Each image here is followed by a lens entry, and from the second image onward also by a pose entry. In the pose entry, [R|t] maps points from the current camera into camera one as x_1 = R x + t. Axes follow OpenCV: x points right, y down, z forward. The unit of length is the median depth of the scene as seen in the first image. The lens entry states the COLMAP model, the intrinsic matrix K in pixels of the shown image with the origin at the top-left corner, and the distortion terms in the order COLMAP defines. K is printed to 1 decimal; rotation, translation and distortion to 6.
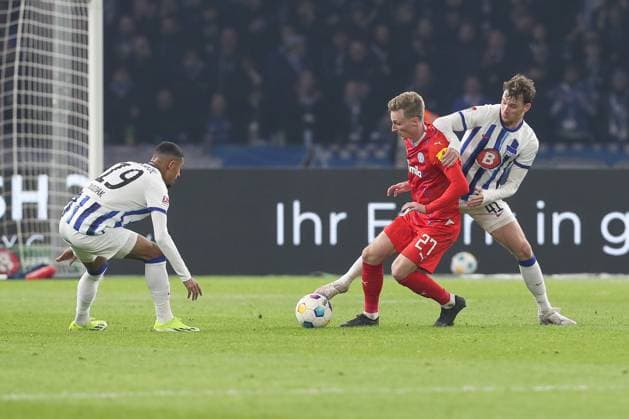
lens RADIAL K [[4461.6, 0, 314.5], [0, 4461.6, 209.5], [0, 0, 1]] dist [-0.172097, 38.331910]
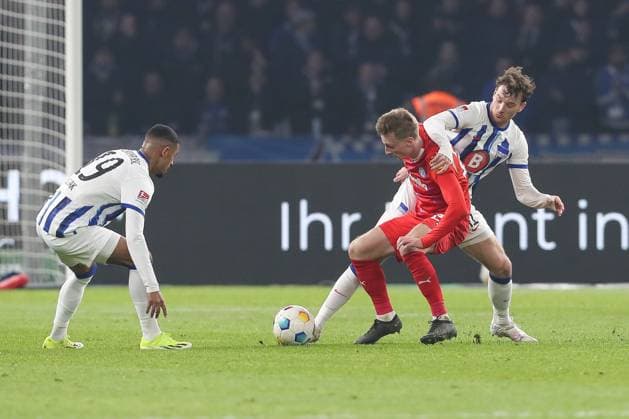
lens RADIAL K [[4461.6, 0, 314.5], [0, 4461.6, 209.5], [0, 0, 1]] dist [-0.172097, 38.331910]
pose [[0.999997, -0.000159, -0.002241, 0.000066], [0.000150, 0.999992, -0.003946, 0.003420], [0.002241, 0.003946, 0.999990, 0.125715]]
